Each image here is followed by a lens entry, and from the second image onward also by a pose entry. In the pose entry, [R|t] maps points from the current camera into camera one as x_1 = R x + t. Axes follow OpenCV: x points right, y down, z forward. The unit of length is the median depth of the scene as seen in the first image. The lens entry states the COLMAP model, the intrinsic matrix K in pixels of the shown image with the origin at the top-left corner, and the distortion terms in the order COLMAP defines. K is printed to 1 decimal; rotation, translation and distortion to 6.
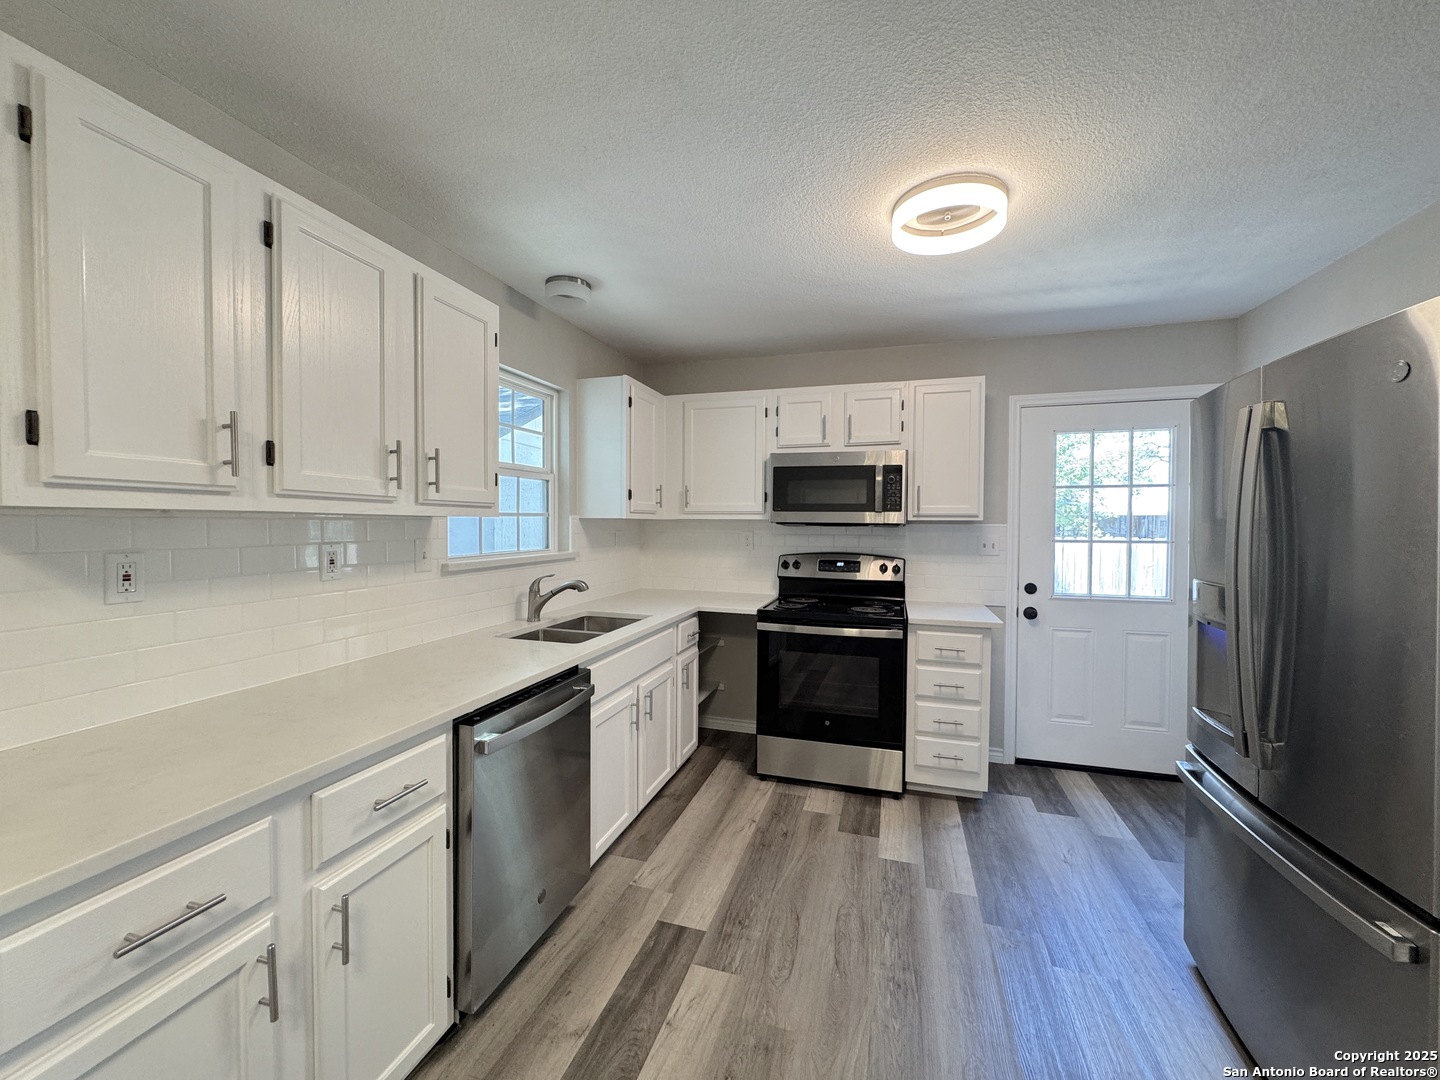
lens RADIAL K [[574.6, 0, 719.6], [0, 574.6, 538.2], [0, 0, 1]] dist [-0.003387, 0.000756]
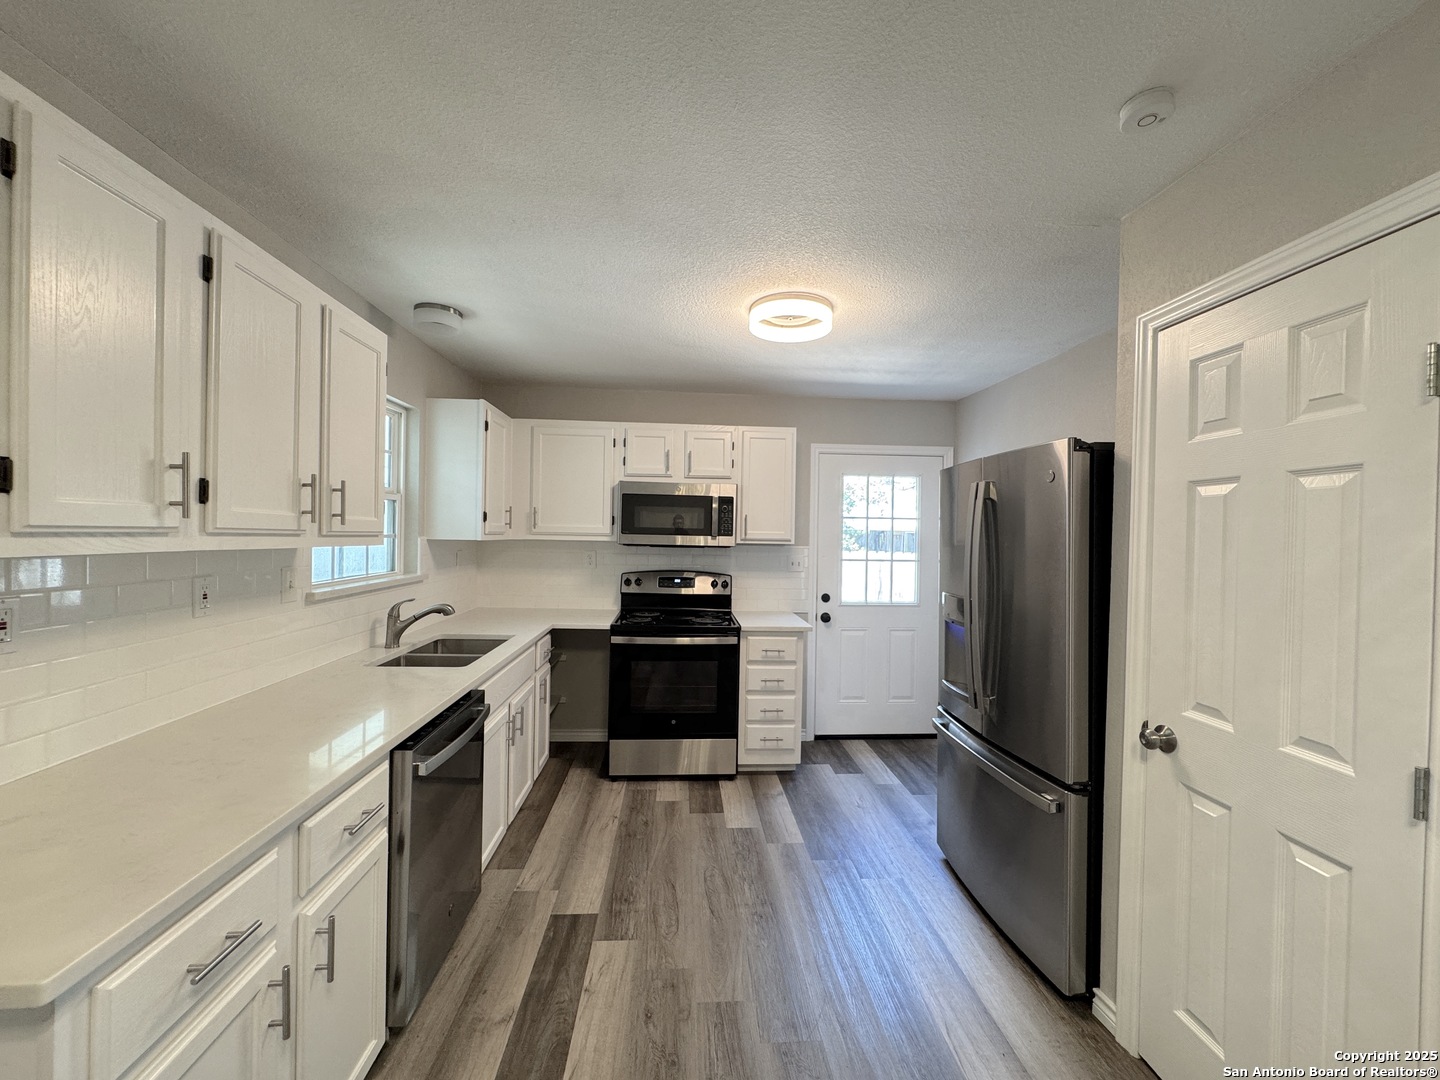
lens RADIAL K [[574.6, 0, 719.2], [0, 574.6, 538.1], [0, 0, 1]] dist [-0.003387, 0.000756]
pose [[0.933358, 0.009059, 0.358833, -0.200840], [-0.003680, 0.999870, -0.015669, -0.035739], [-0.358928, 0.013304, 0.933270, -0.142373]]
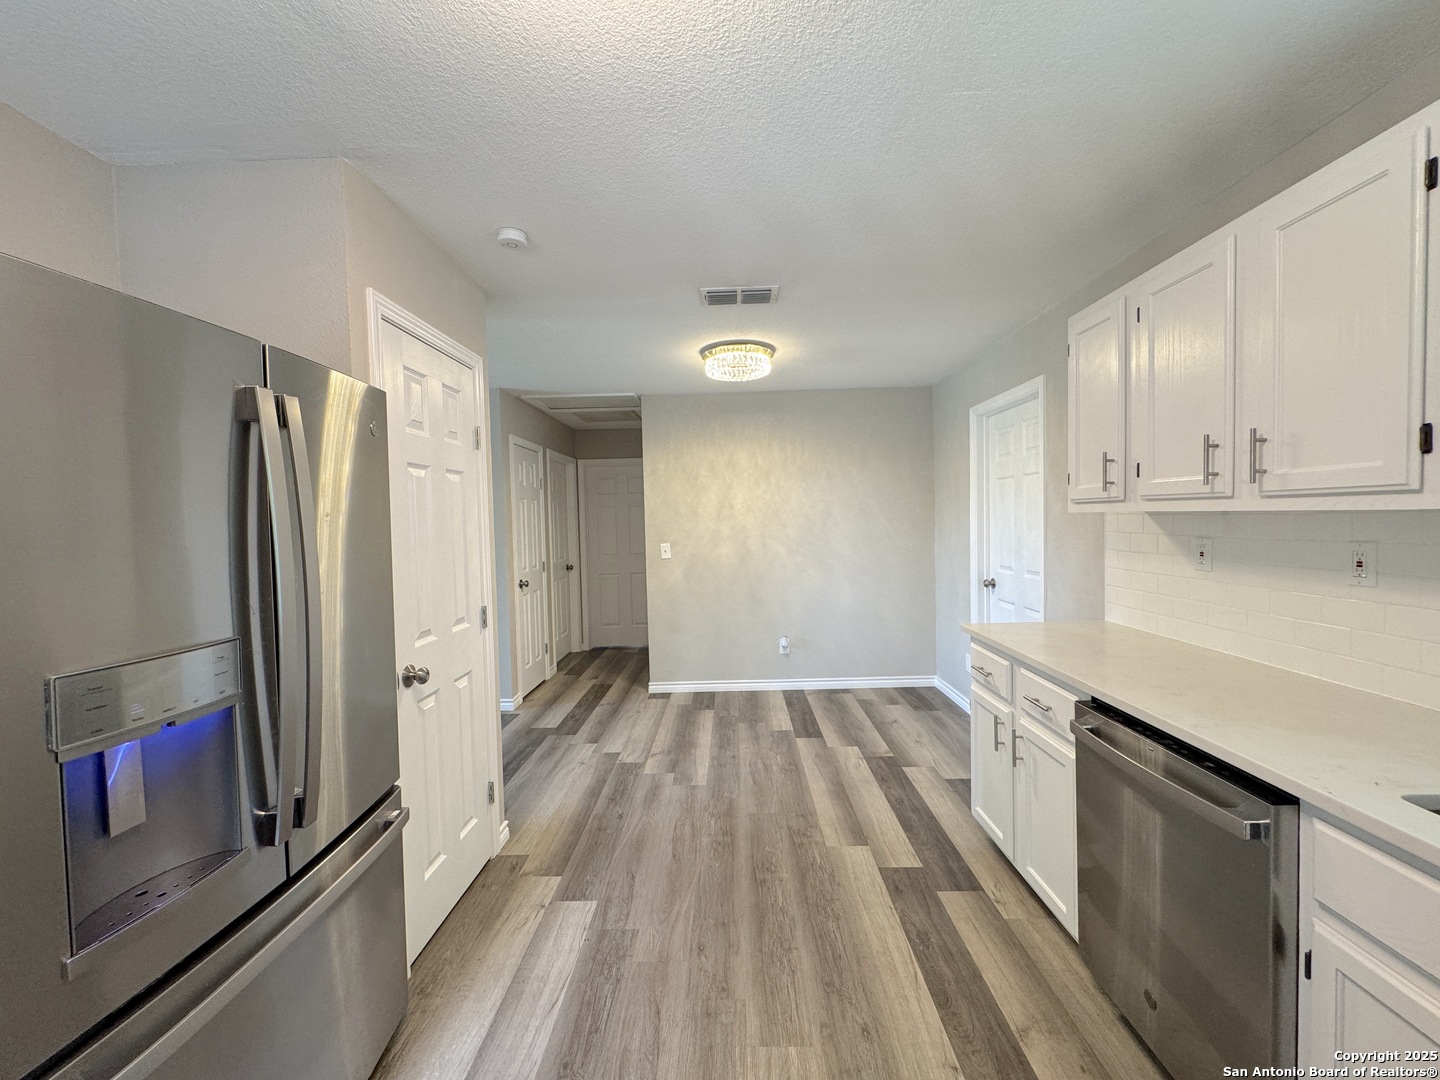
lens RADIAL K [[574.6, 0, 722.5], [0, 574.6, 539.2], [0, 0, 1]] dist [-0.003387, 0.000756]
pose [[-0.961504, 0.025838, -0.273573, 0.383662], [0.010368, 0.998272, 0.057841, -0.045863], [0.274595, 0.052778, -0.960110, 1.330314]]
